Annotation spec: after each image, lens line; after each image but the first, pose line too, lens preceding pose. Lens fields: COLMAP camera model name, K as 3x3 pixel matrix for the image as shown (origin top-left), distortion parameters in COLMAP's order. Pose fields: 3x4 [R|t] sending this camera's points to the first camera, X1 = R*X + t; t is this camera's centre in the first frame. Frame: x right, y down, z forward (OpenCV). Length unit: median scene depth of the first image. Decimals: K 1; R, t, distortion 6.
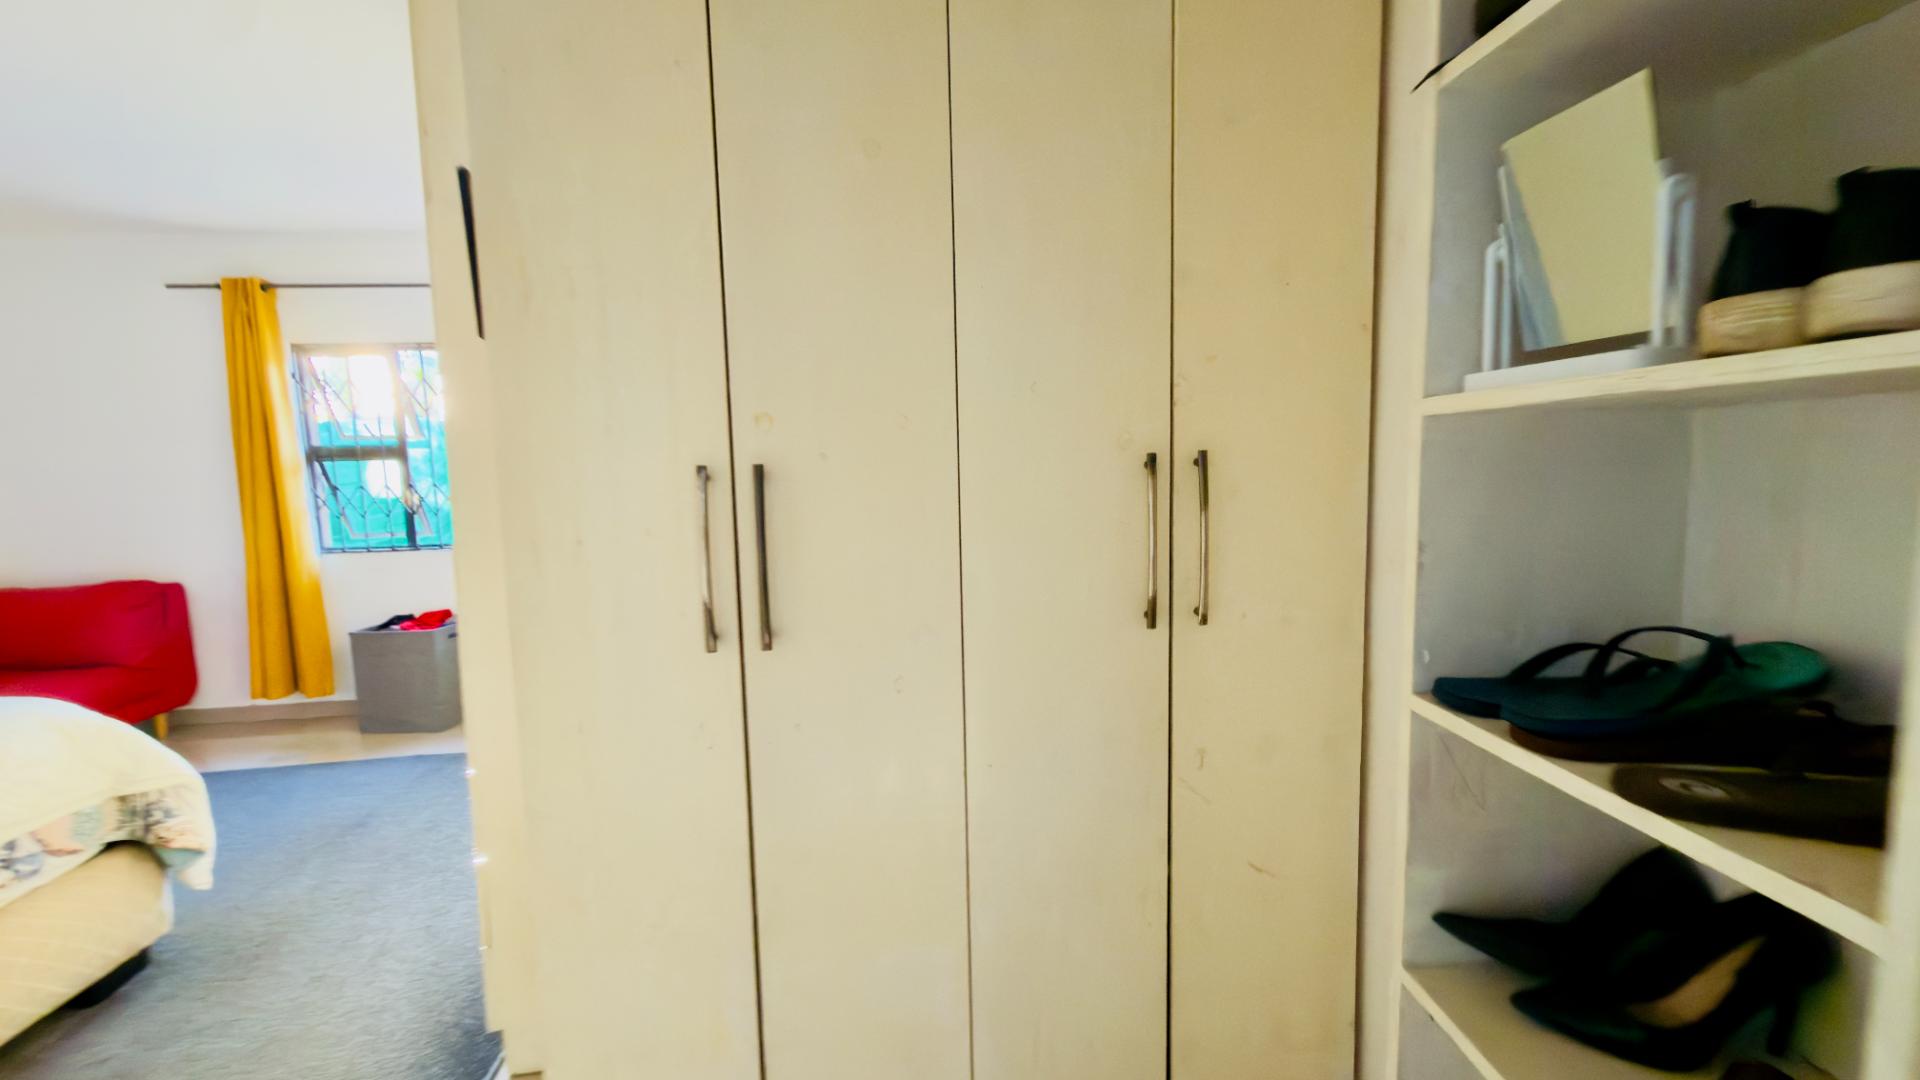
lens RADIAL K [[758.5, 0, 956.3], [0, 758.5, 533.7], [0, 0, 1]] dist [0.002094, -0.000136]
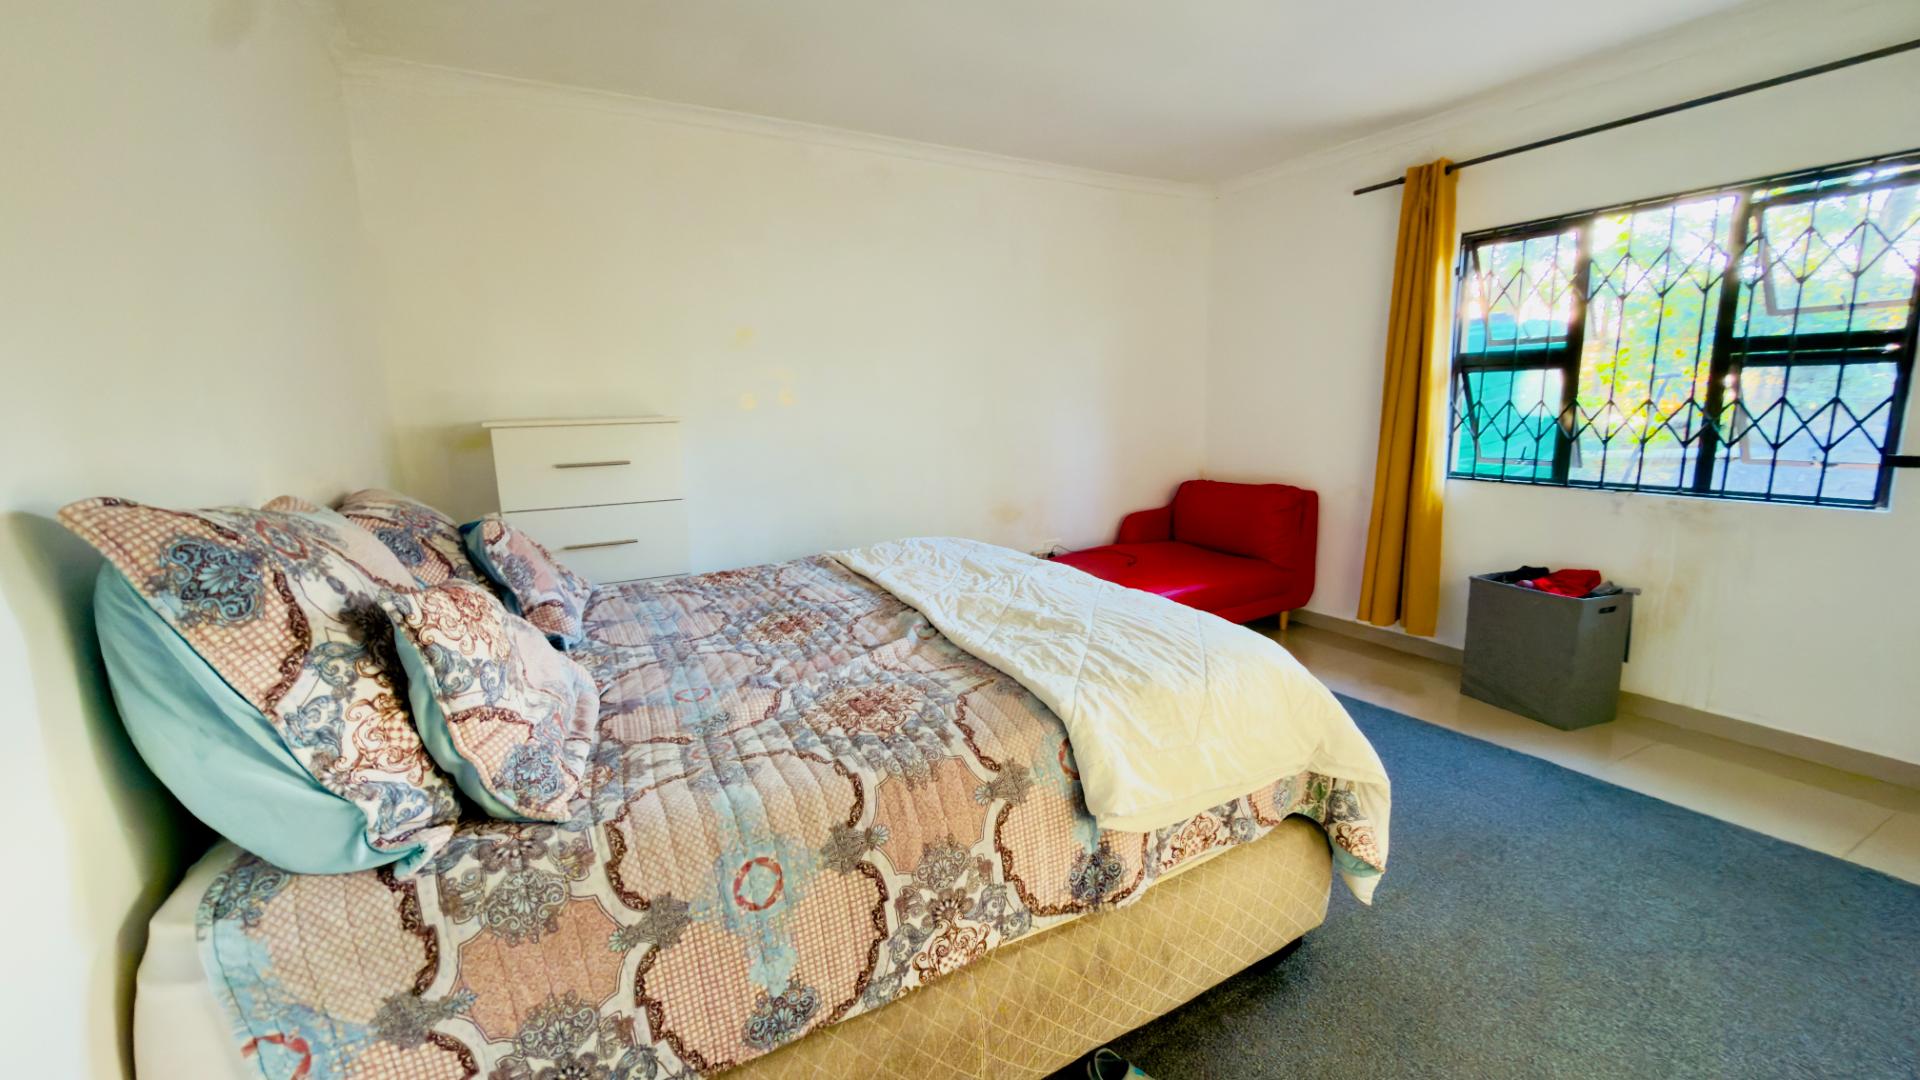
lens RADIAL K [[758.5, 0, 956.3], [0, 758.5, 533.7], [0, 0, 1]] dist [0.002094, -0.000136]
pose [[0.374554, 0.176506, -0.910250, -0.247675], [-0.069573, 0.984296, 0.162237, -0.014660], [0.924591, 0.002562, 0.380952, 0.143306]]
